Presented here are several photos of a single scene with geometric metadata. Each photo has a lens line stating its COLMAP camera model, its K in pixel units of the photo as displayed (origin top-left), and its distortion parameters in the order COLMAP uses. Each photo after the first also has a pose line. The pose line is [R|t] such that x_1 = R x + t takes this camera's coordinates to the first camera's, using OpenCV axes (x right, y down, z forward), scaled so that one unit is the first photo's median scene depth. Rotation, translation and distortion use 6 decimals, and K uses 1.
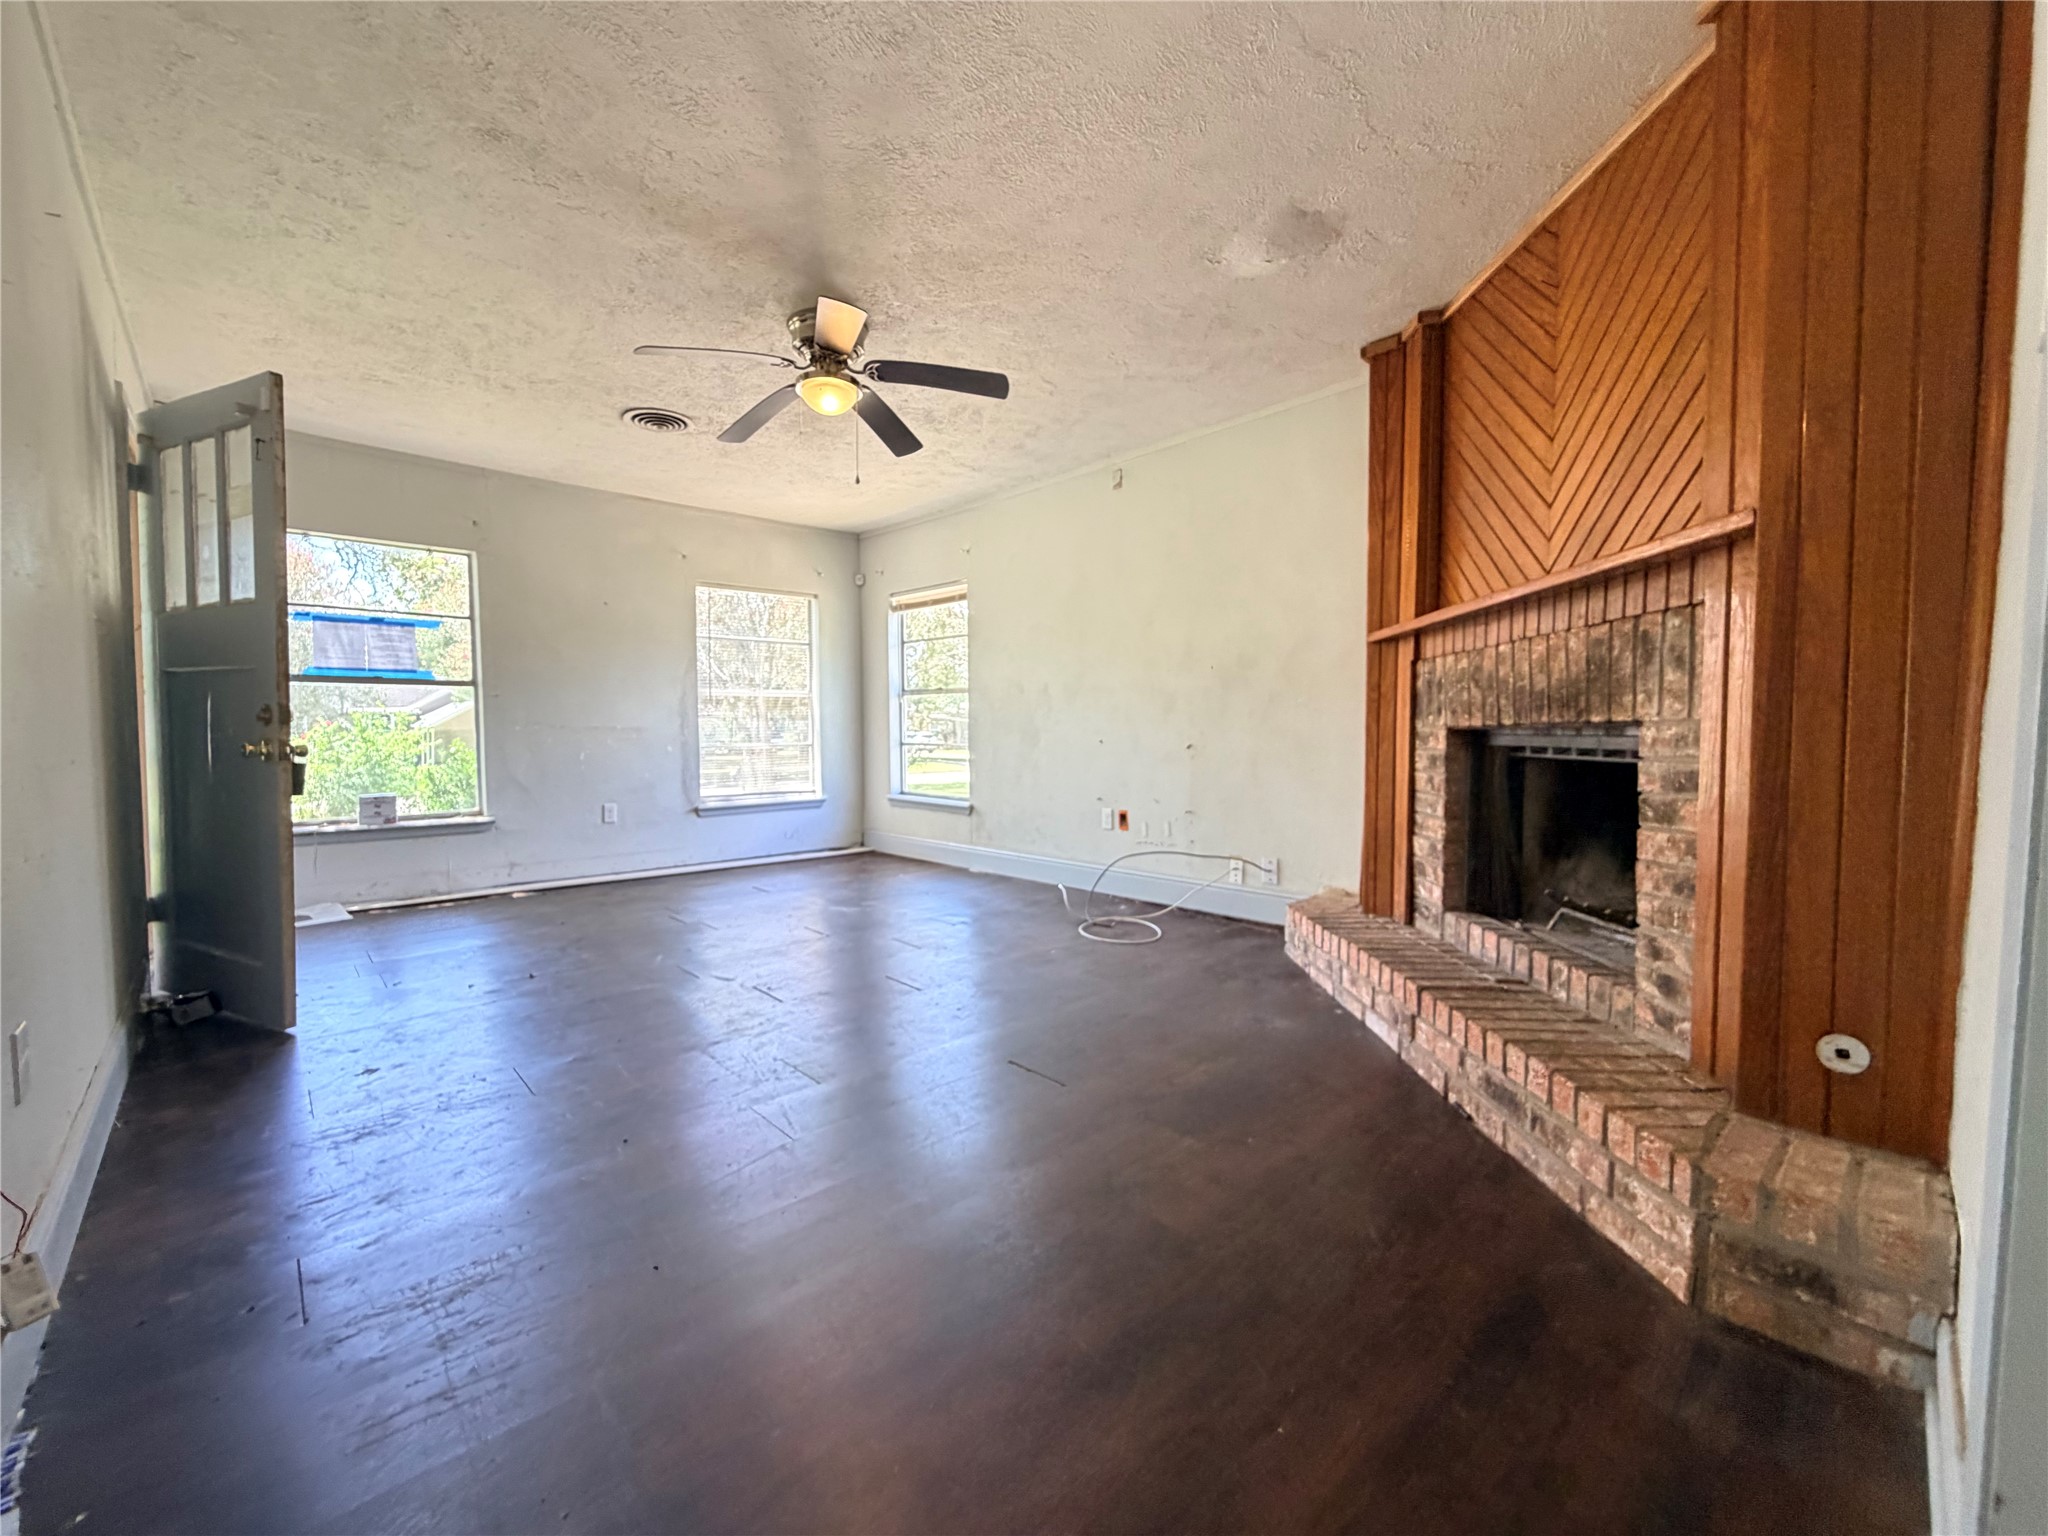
lens RADIAL K [[850.1, 0, 1051.9], [0, 850.1, 769.1], [0, 0, 1]] dist [0.001278, -0.000211]
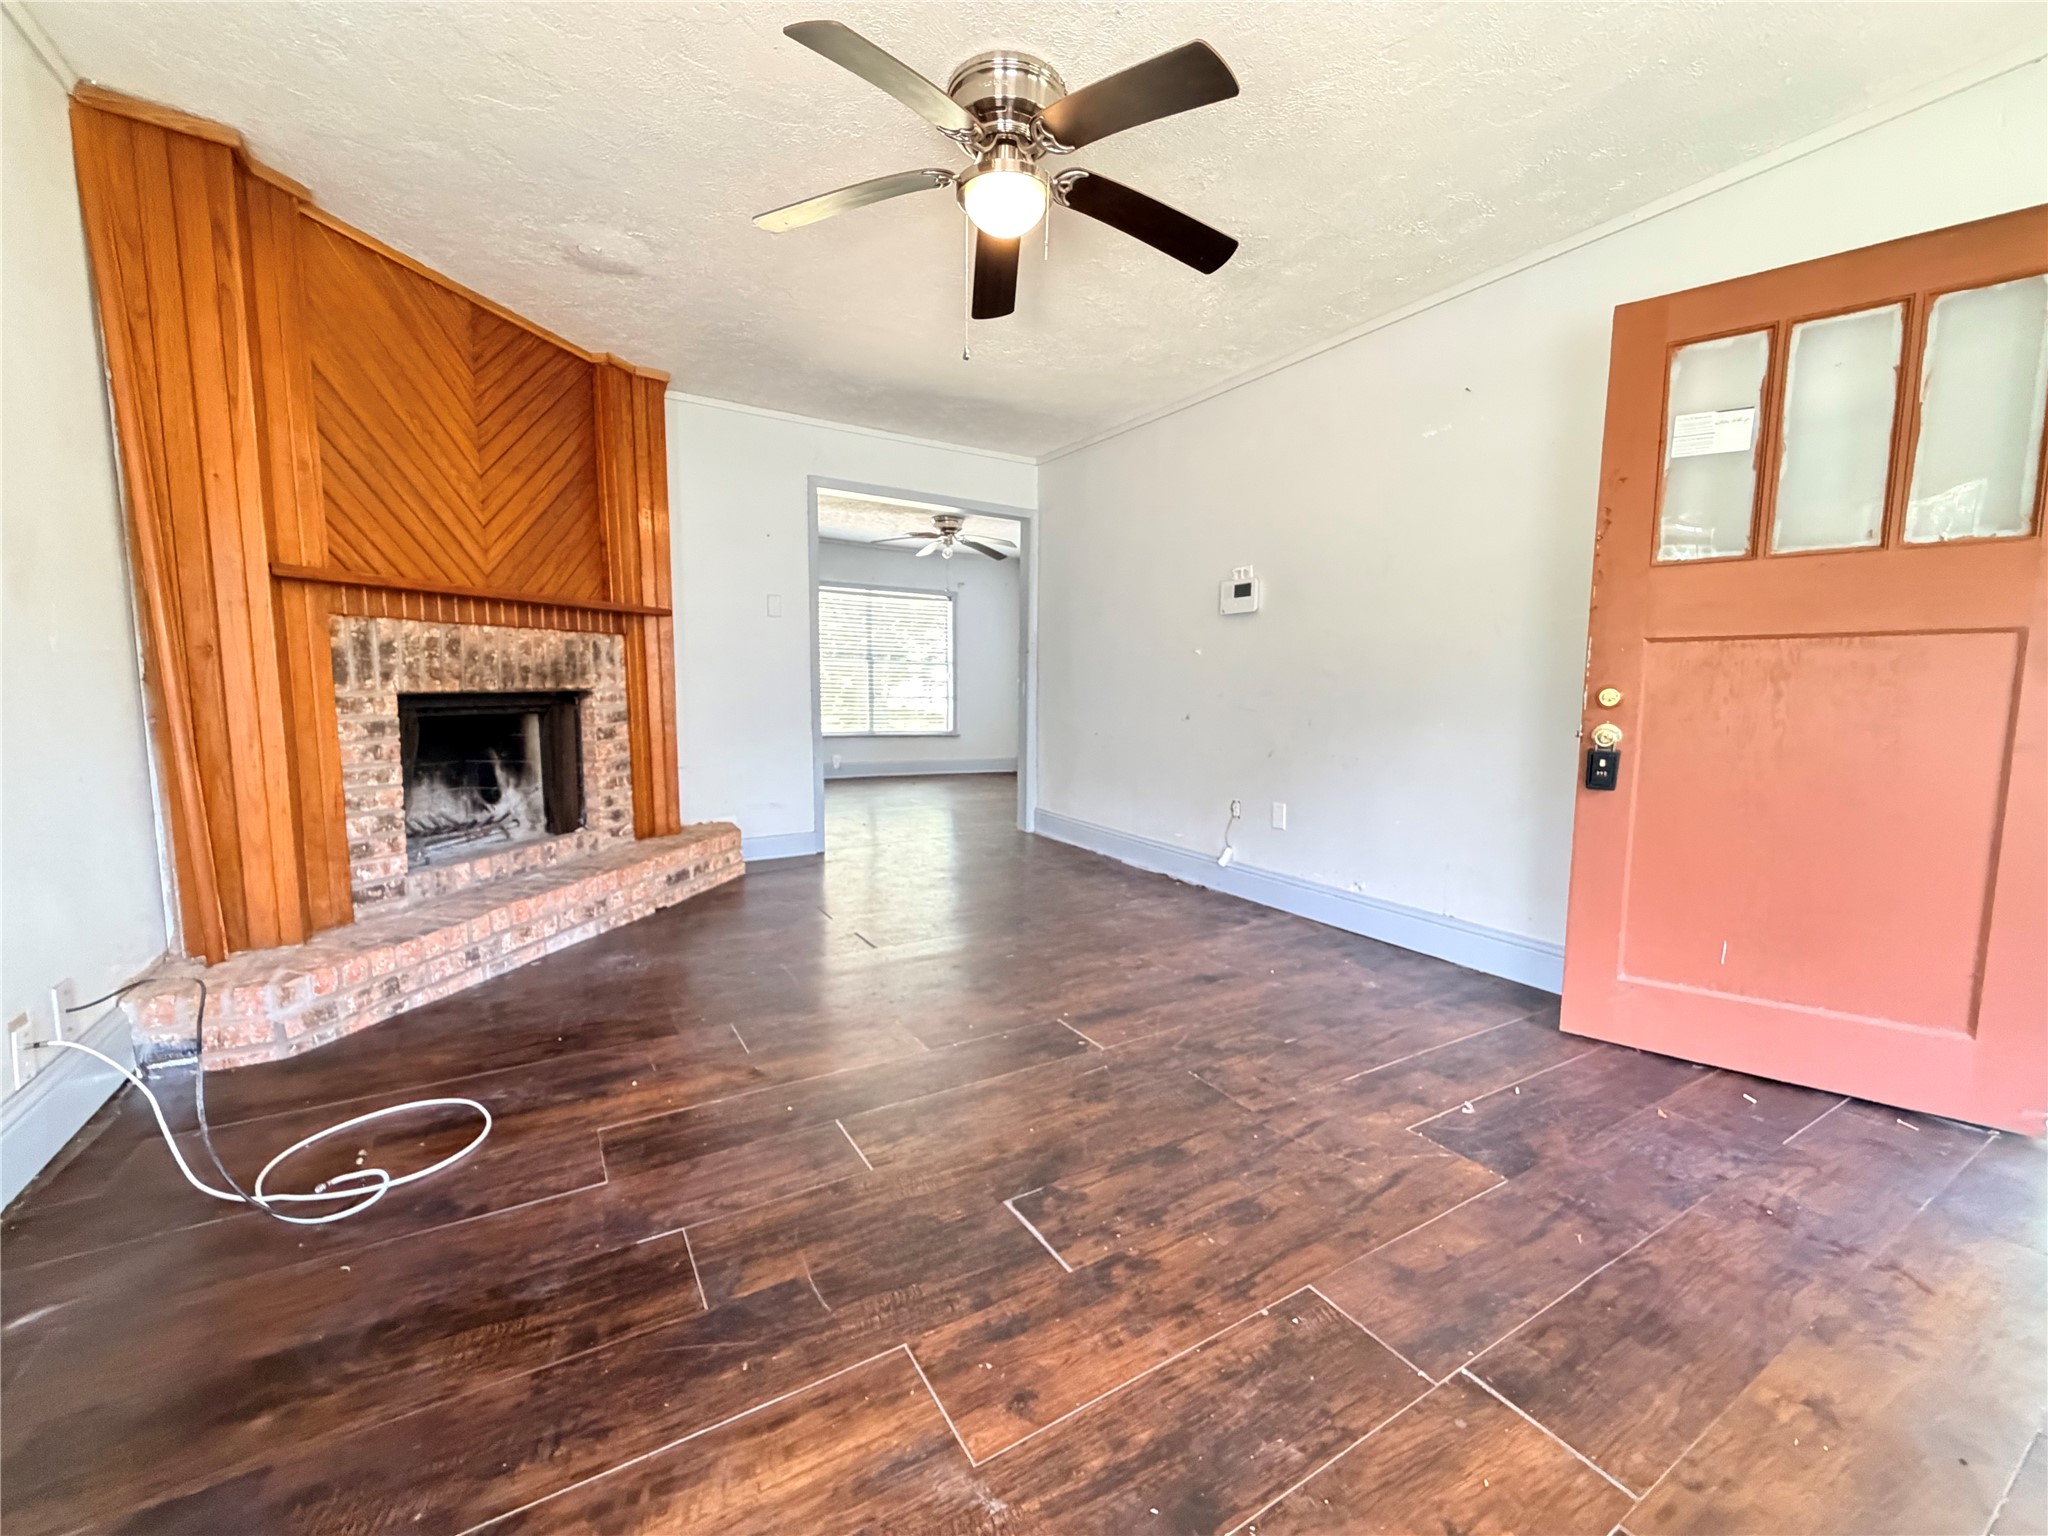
lens RADIAL K [[850.1, 0, 1051.9], [0, 850.1, 769.1], [0, 0, 1]] dist [0.001278, -0.000211]
pose [[-0.980378, -0.031905, 0.194529, -0.484029], [-0.003895, 0.989758, 0.142702, -0.106349], [-0.197089, 0.139144, -0.970461, 1.841763]]
